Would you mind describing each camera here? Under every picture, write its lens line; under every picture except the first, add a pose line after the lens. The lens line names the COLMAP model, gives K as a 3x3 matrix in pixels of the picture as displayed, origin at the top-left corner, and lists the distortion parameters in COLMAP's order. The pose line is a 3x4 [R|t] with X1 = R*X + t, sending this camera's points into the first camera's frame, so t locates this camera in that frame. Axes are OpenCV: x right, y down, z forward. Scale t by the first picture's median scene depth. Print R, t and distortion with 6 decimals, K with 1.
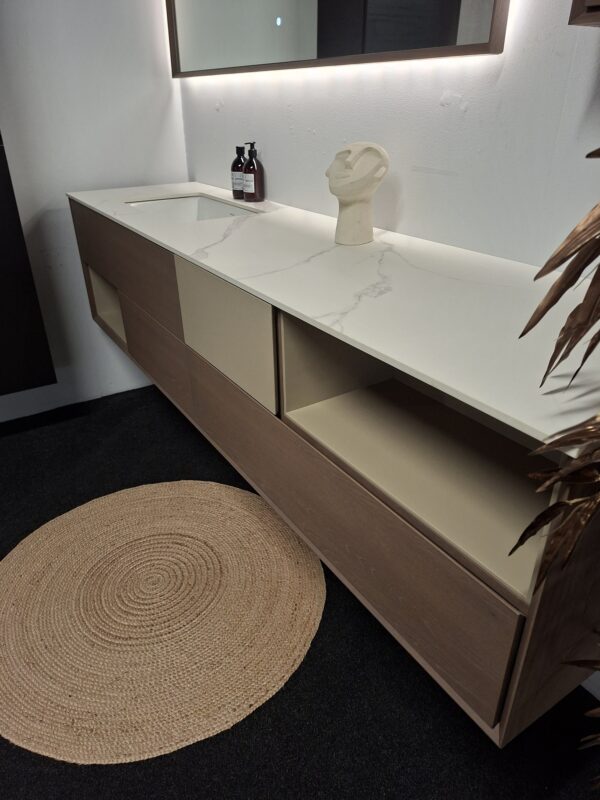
lens RADIAL K [[559.2, 0, 295.1], [0, 559.2, 412.5], [0, 0, 1]] dist [0.035566, -0.029467]
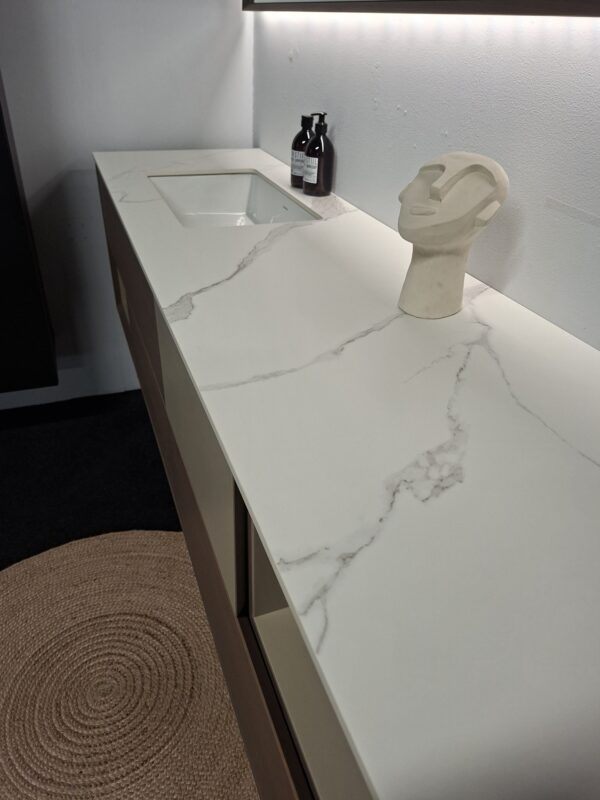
lens RADIAL K [[559.7, 0, 296.5], [0, 559.7, 407.1], [0, 0, 1]] dist [0.057043, -0.070803]
pose [[0.979210, 0.155011, -0.130839, 0.058689], [-0.143622, 0.985304, 0.092458, -0.231352], [0.143248, -0.071744, 0.987083, 0.345376]]
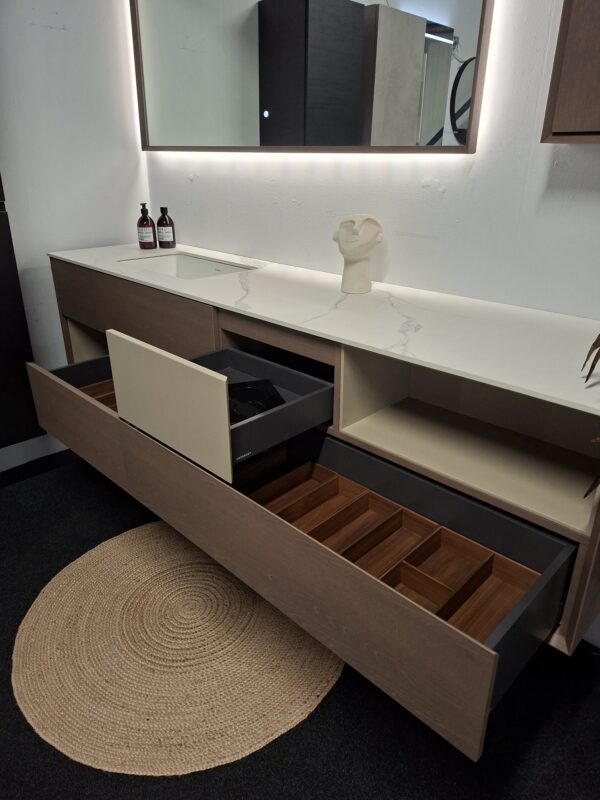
lens RADIAL K [[556.8, 0, 300.0], [0, 556.8, 400.0], [0, 0, 1]] dist [0.073429, -0.078113]
pose [[0.975328, -0.070545, 0.209184, -0.289038], [0.090918, 0.991836, -0.089421, 0.030692], [-0.201168, 0.106233, 0.973779, -0.141606]]
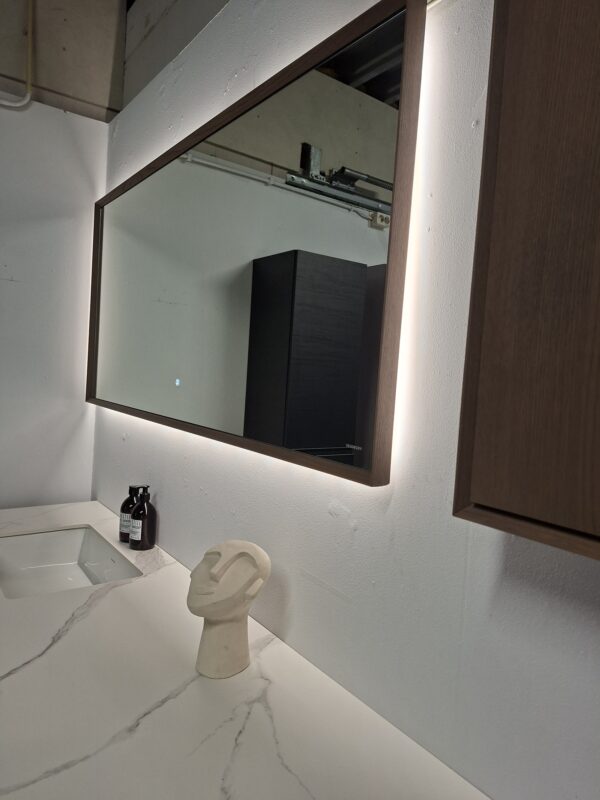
lens RADIAL K [[556.8, 0, 300.0], [0, 556.8, 400.0], [0, 0, 1]] dist [0.073429, -0.078113]
pose [[0.995759, 0.067082, 0.062966, 0.136055], [-0.032604, 0.897254, -0.440309, -0.294762], [-0.086033, 0.436388, 0.895636, 0.172461]]
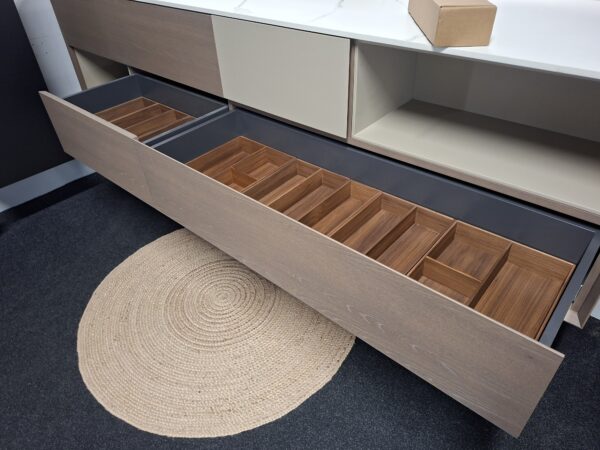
lens RADIAL K [[412.1, 0, 300.0], [0, 412.1, 225.0], [0, 0, 1]] dist [0.115974, -0.182705]
pose [[0.958594, -0.189319, 0.212733, -0.299495], [0.157598, 0.974874, 0.157425, 0.026224], [-0.237191, -0.117380, 0.964345, 0.085480]]
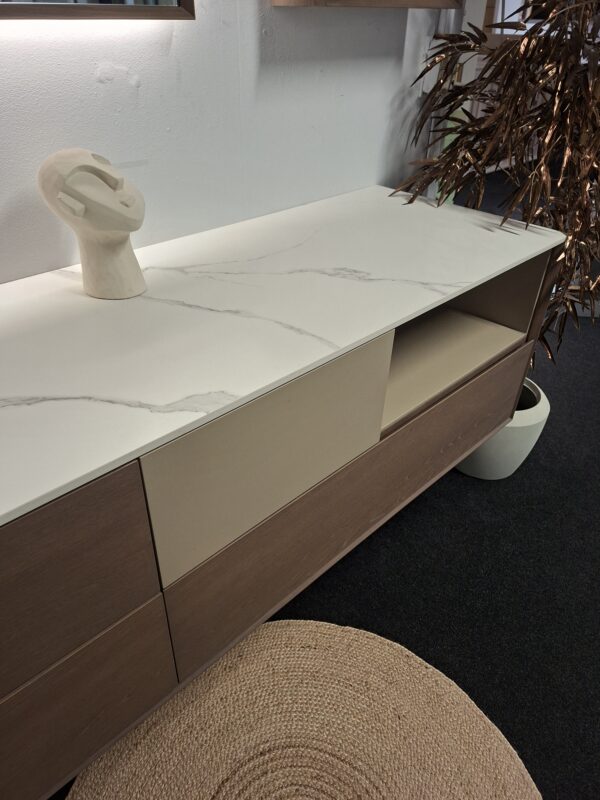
lens RADIAL K [[559.7, 0, 296.5], [0, 559.7, 407.1], [0, 0, 1]] dist [0.057043, -0.070803]
pose [[-0.196787, -0.562376, 0.803124, -0.579703], [0.468914, 0.665398, 0.580832, -0.510063], [-0.861043, 0.490897, 0.132764, 0.790324]]
